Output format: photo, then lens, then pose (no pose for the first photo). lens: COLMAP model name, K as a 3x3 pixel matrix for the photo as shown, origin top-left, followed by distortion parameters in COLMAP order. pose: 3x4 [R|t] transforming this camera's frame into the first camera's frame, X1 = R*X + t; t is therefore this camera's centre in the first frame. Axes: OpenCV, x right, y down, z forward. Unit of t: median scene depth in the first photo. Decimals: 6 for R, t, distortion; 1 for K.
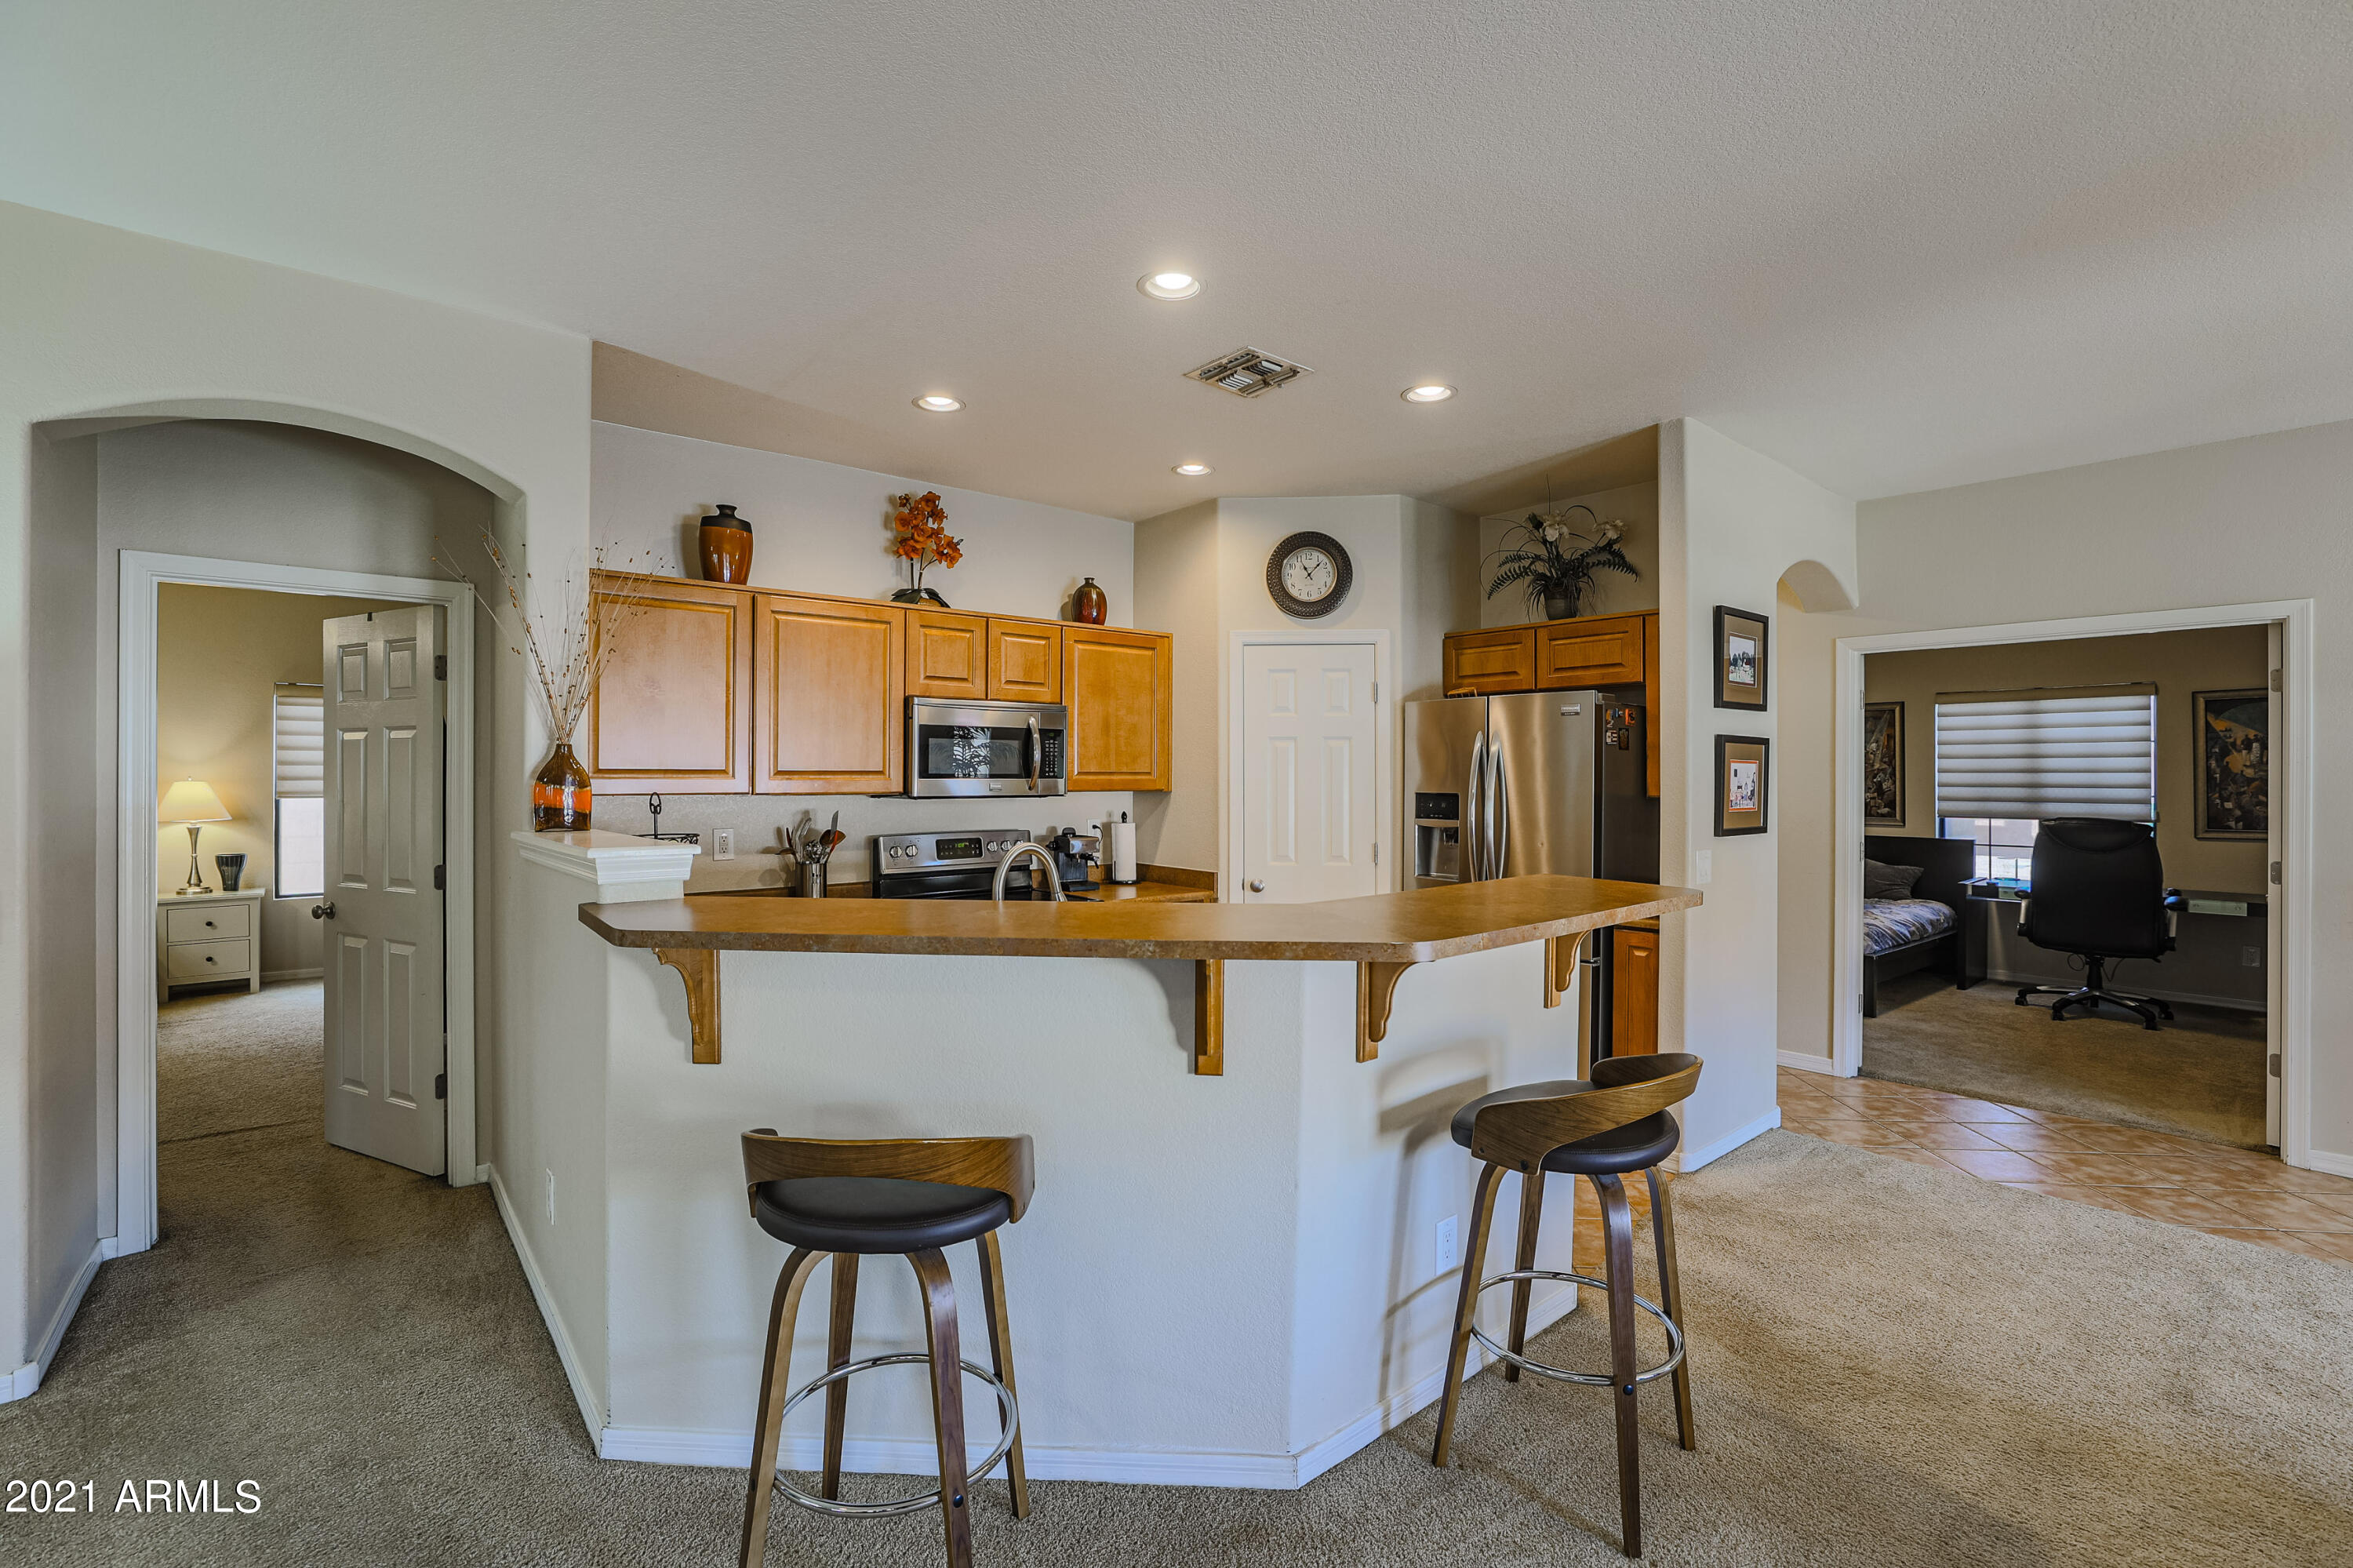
lens RADIAL K [[1020.6, 0, 1153.9], [0, 1020.6, 773.1], [0, 0, 1]] dist [-0.041189, 0.011812]
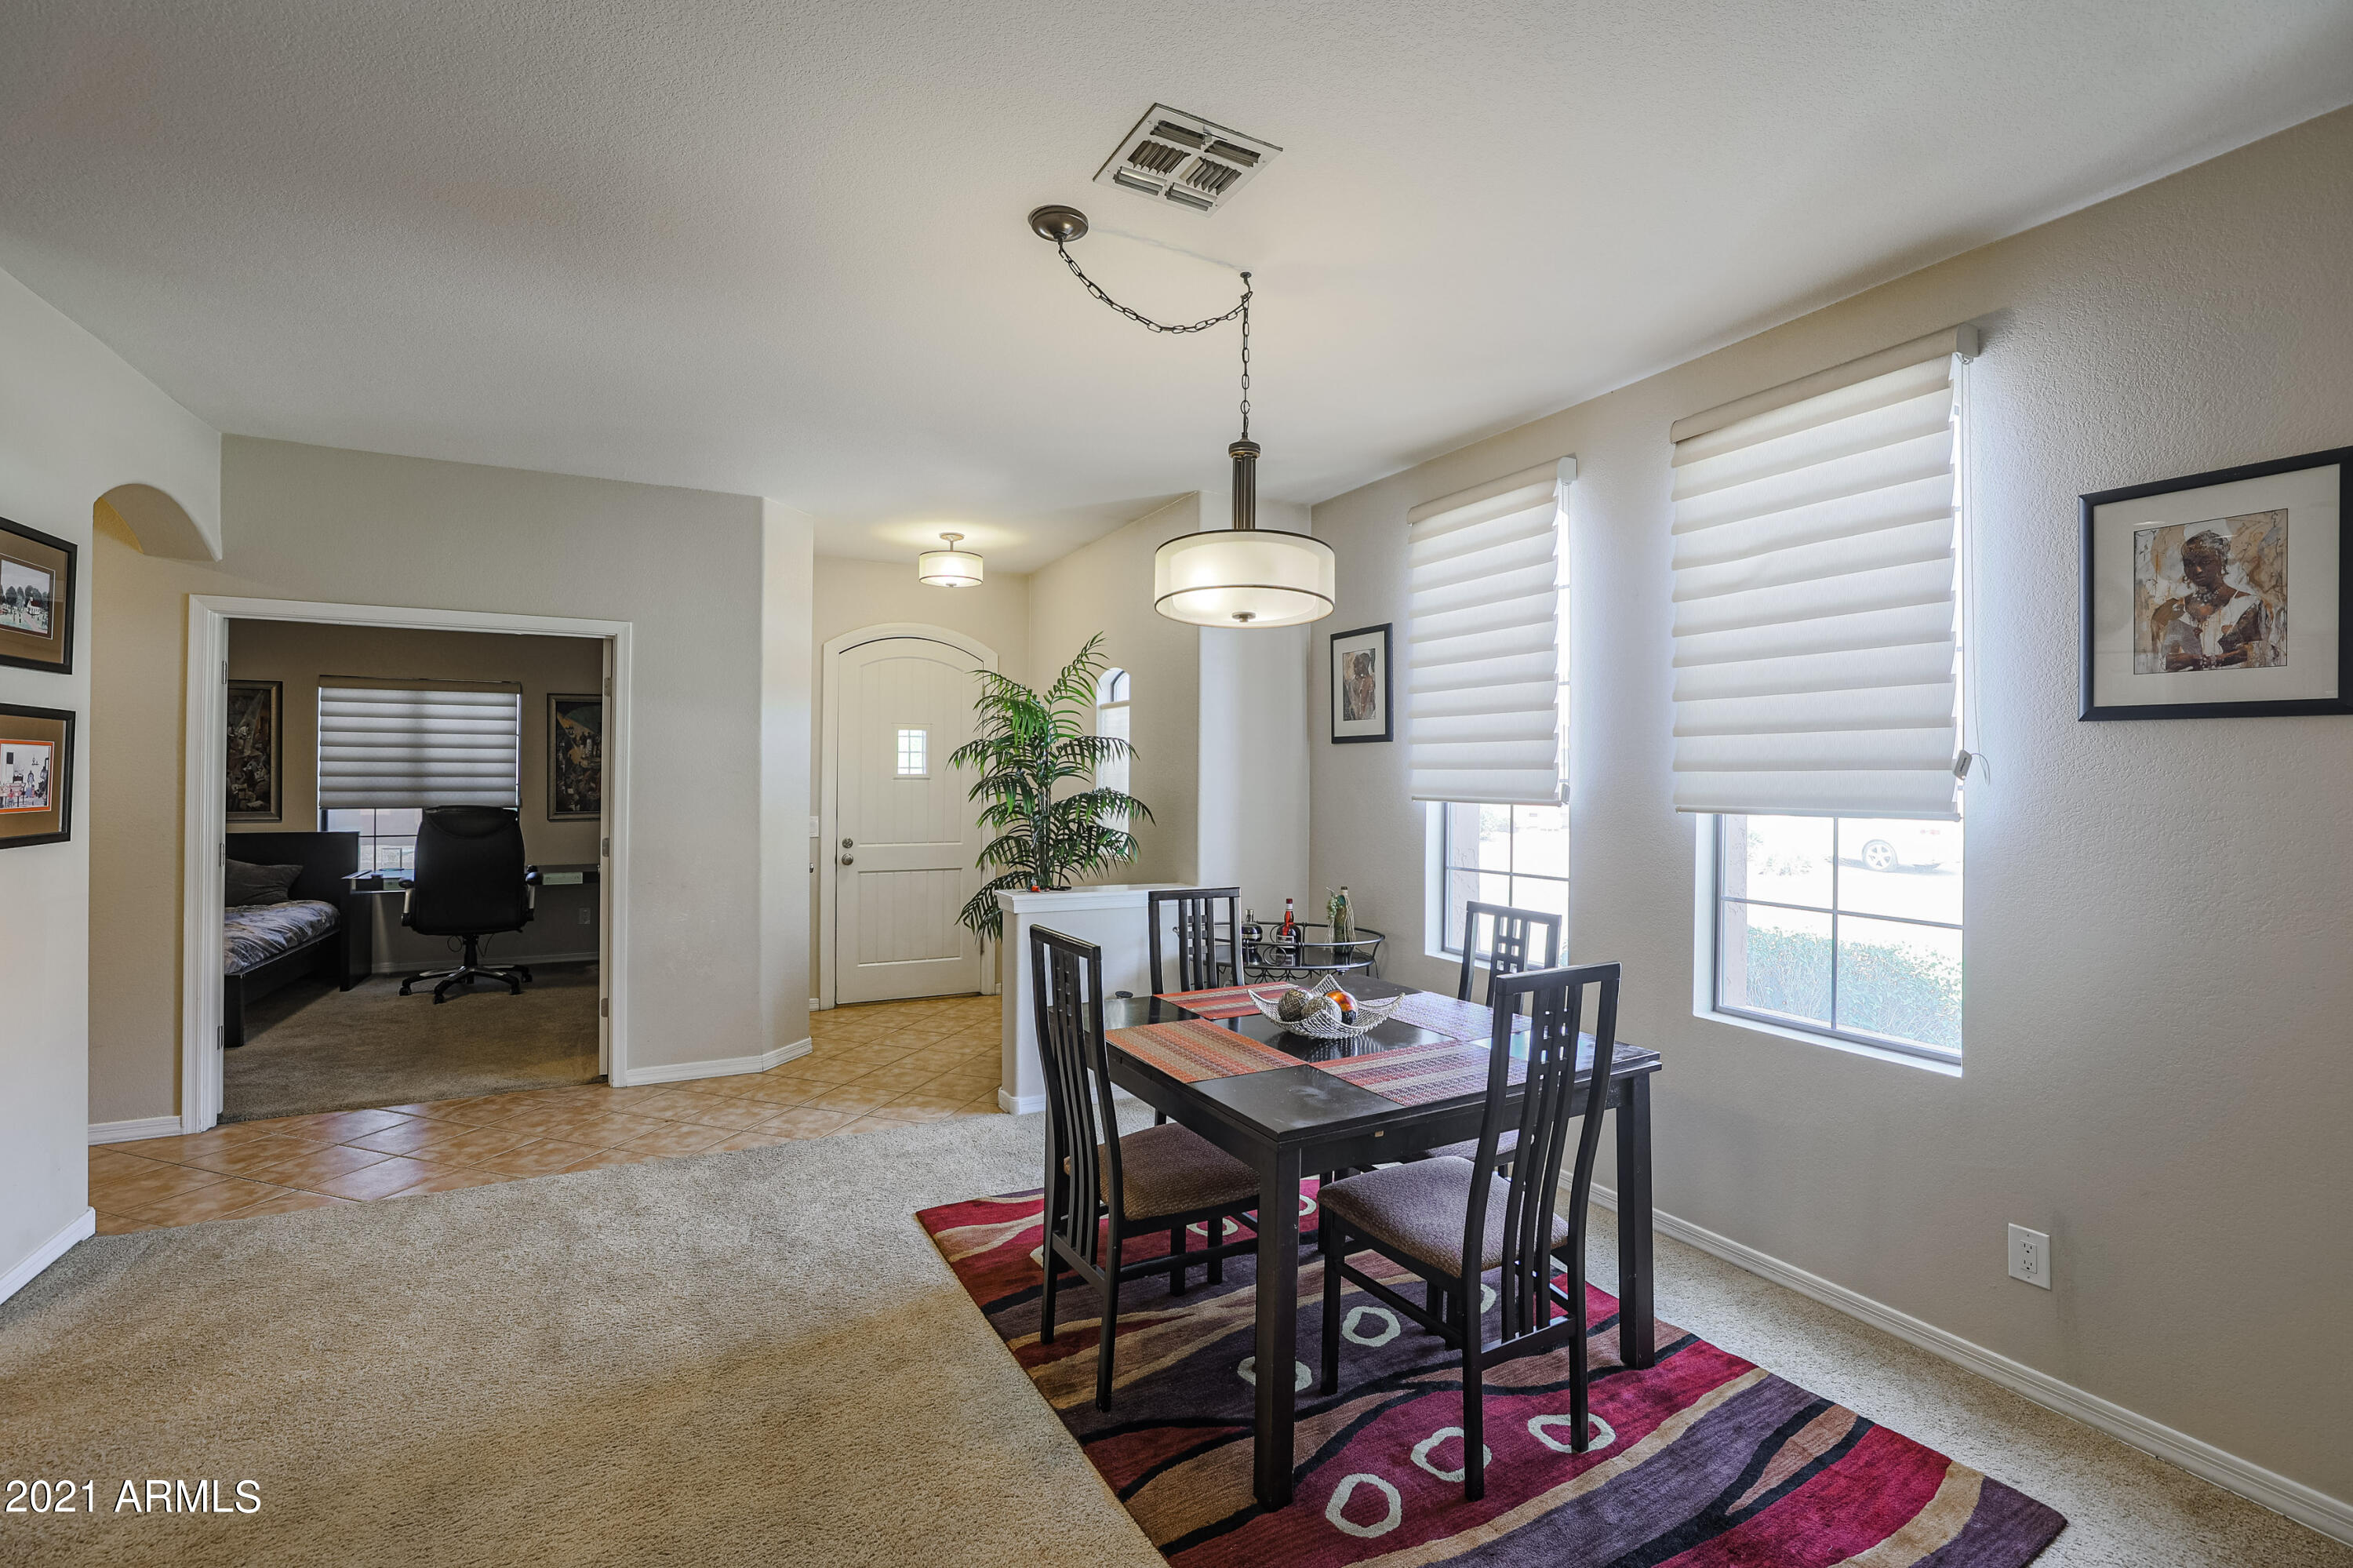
lens RADIAL K [[1020.6, 0, 1173.5], [0, 1020.6, 768.1], [0, 0, 1]] dist [-0.041189, 0.011812]
pose [[0.198586, 0.004167, 0.980075, 0.056878], [-0.010107, 0.999946, -0.002203, 0.000238], [-0.980031, -0.009468, 0.198617, 0.063445]]
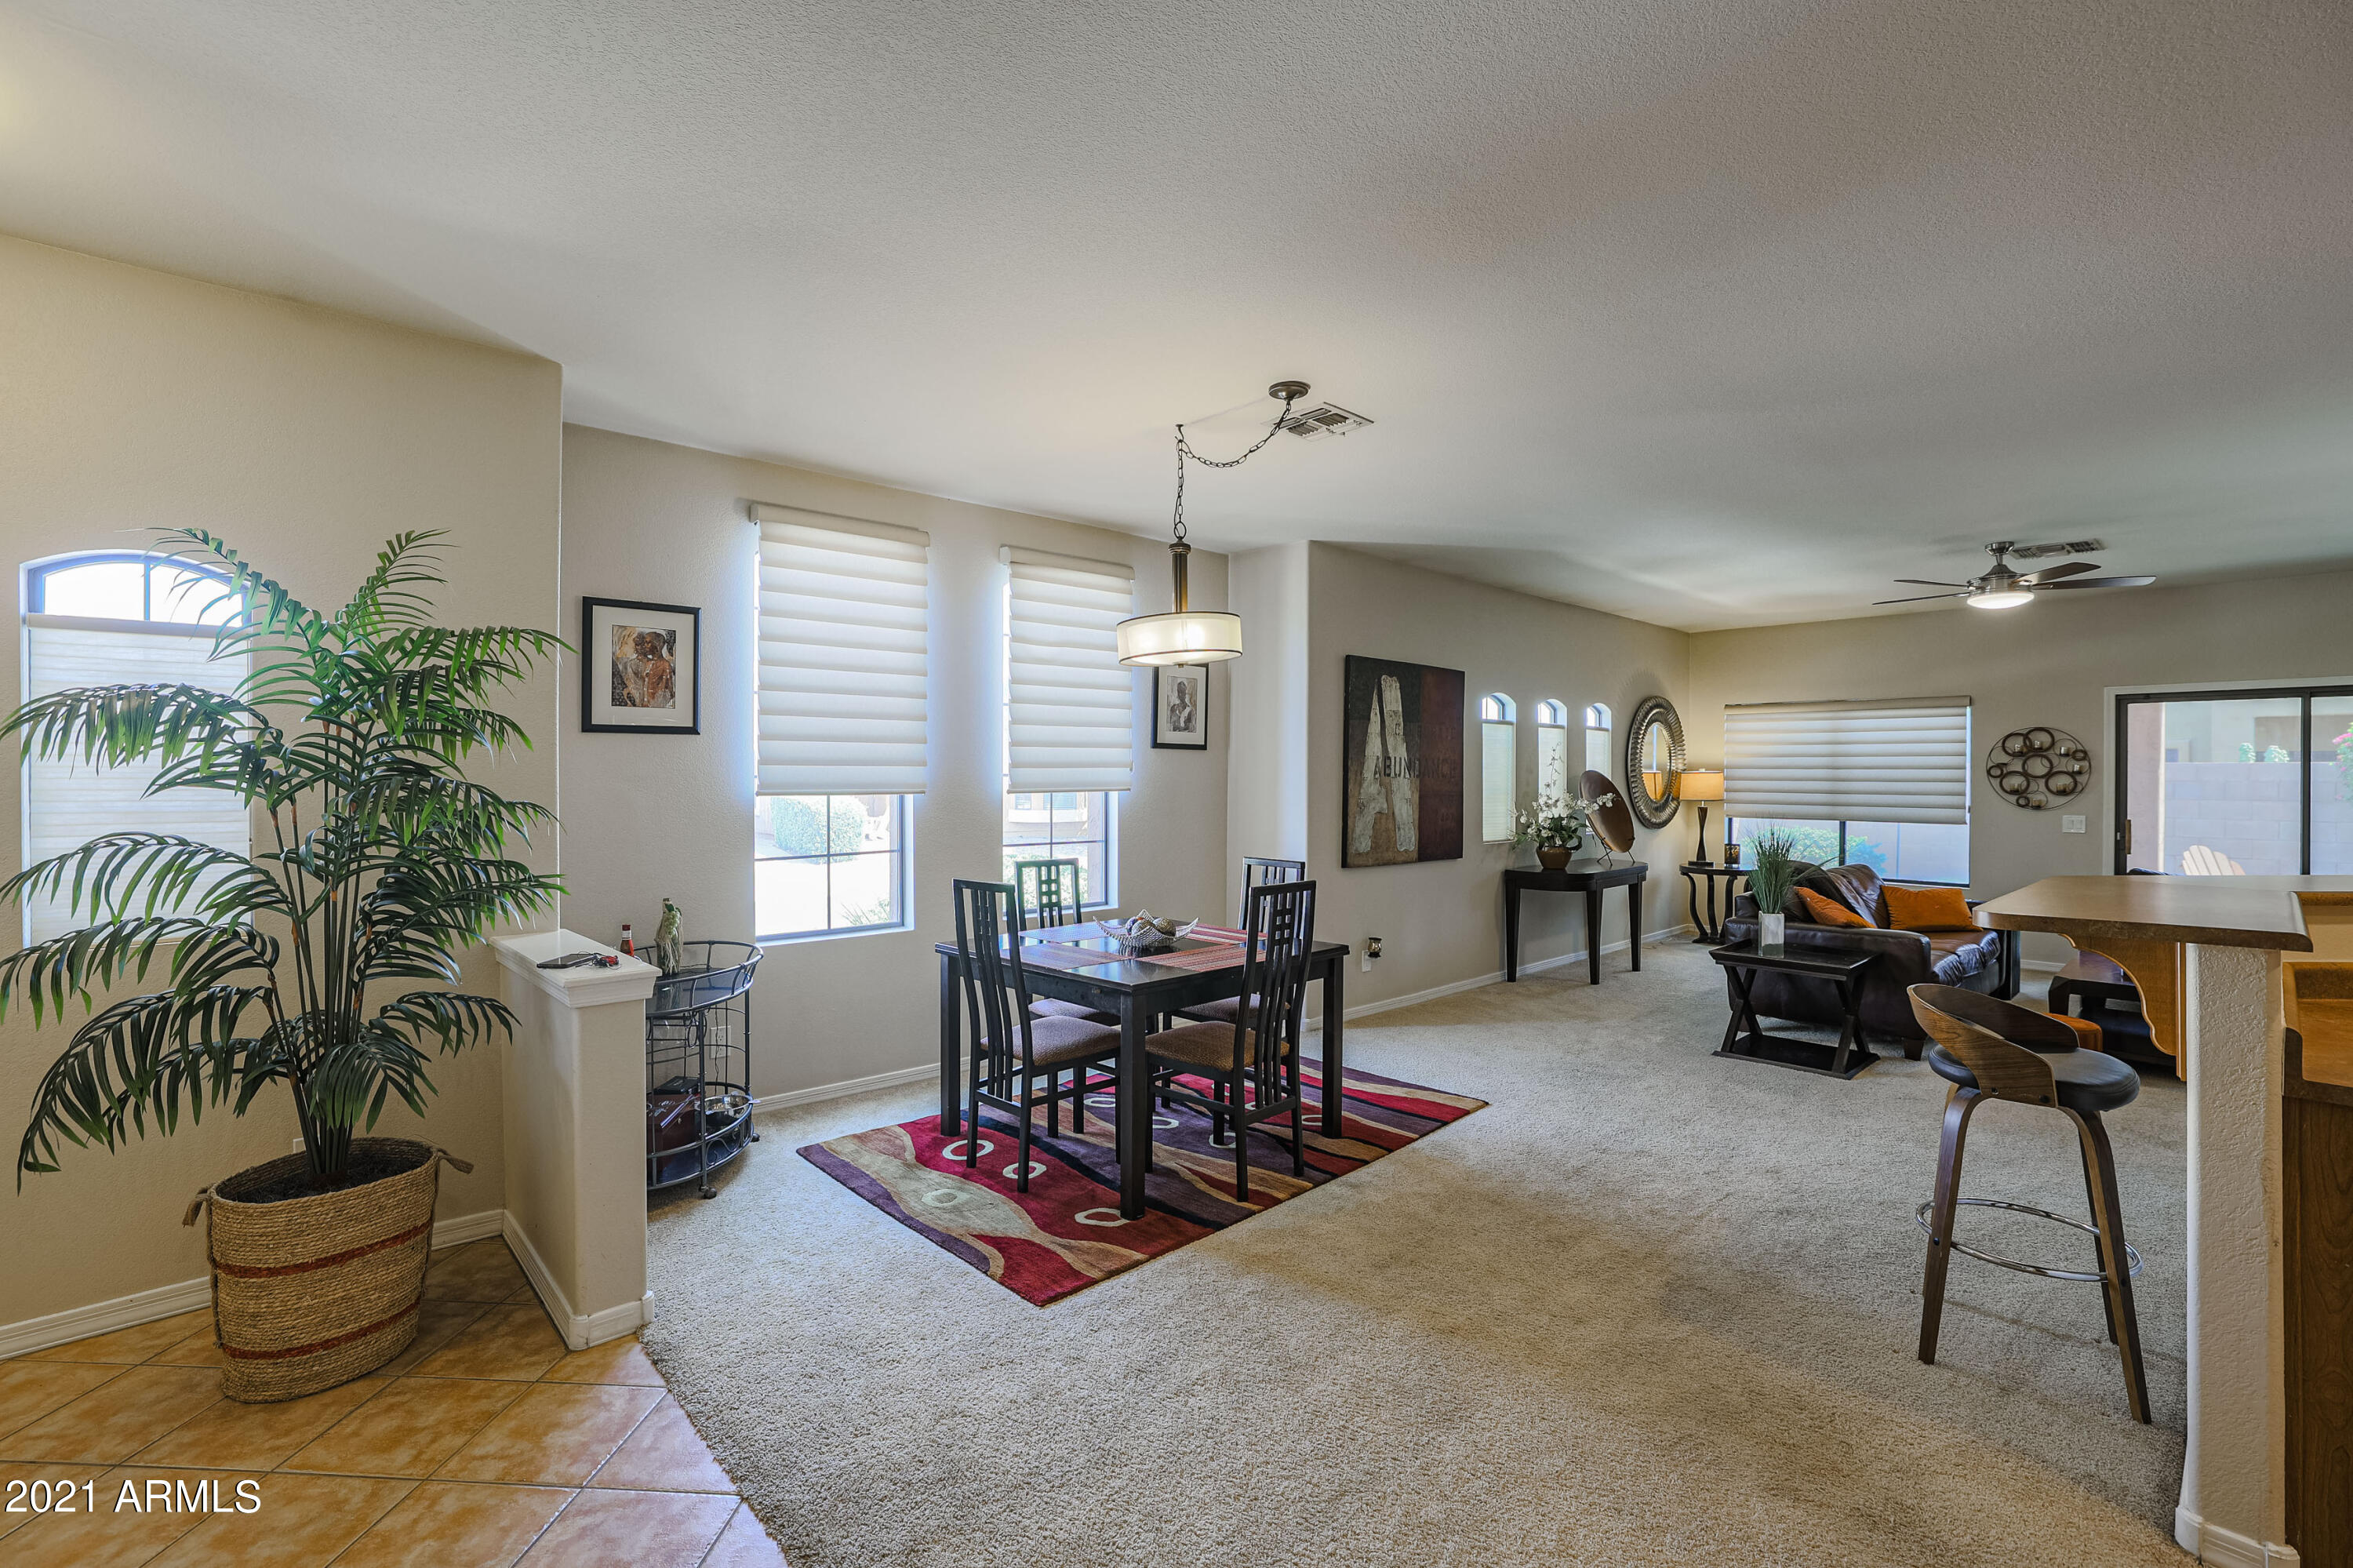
lens RADIAL K [[1020.6, 0, 1152.8], [0, 1020.6, 776.2], [0, 0, 1]] dist [-0.041189, 0.011812]
pose [[-0.999267, -0.005558, -0.037868, 0.674016], [-0.005592, 0.999984, 0.000782, 0.004458], [0.037863, 0.000993, -0.999282, 0.961775]]
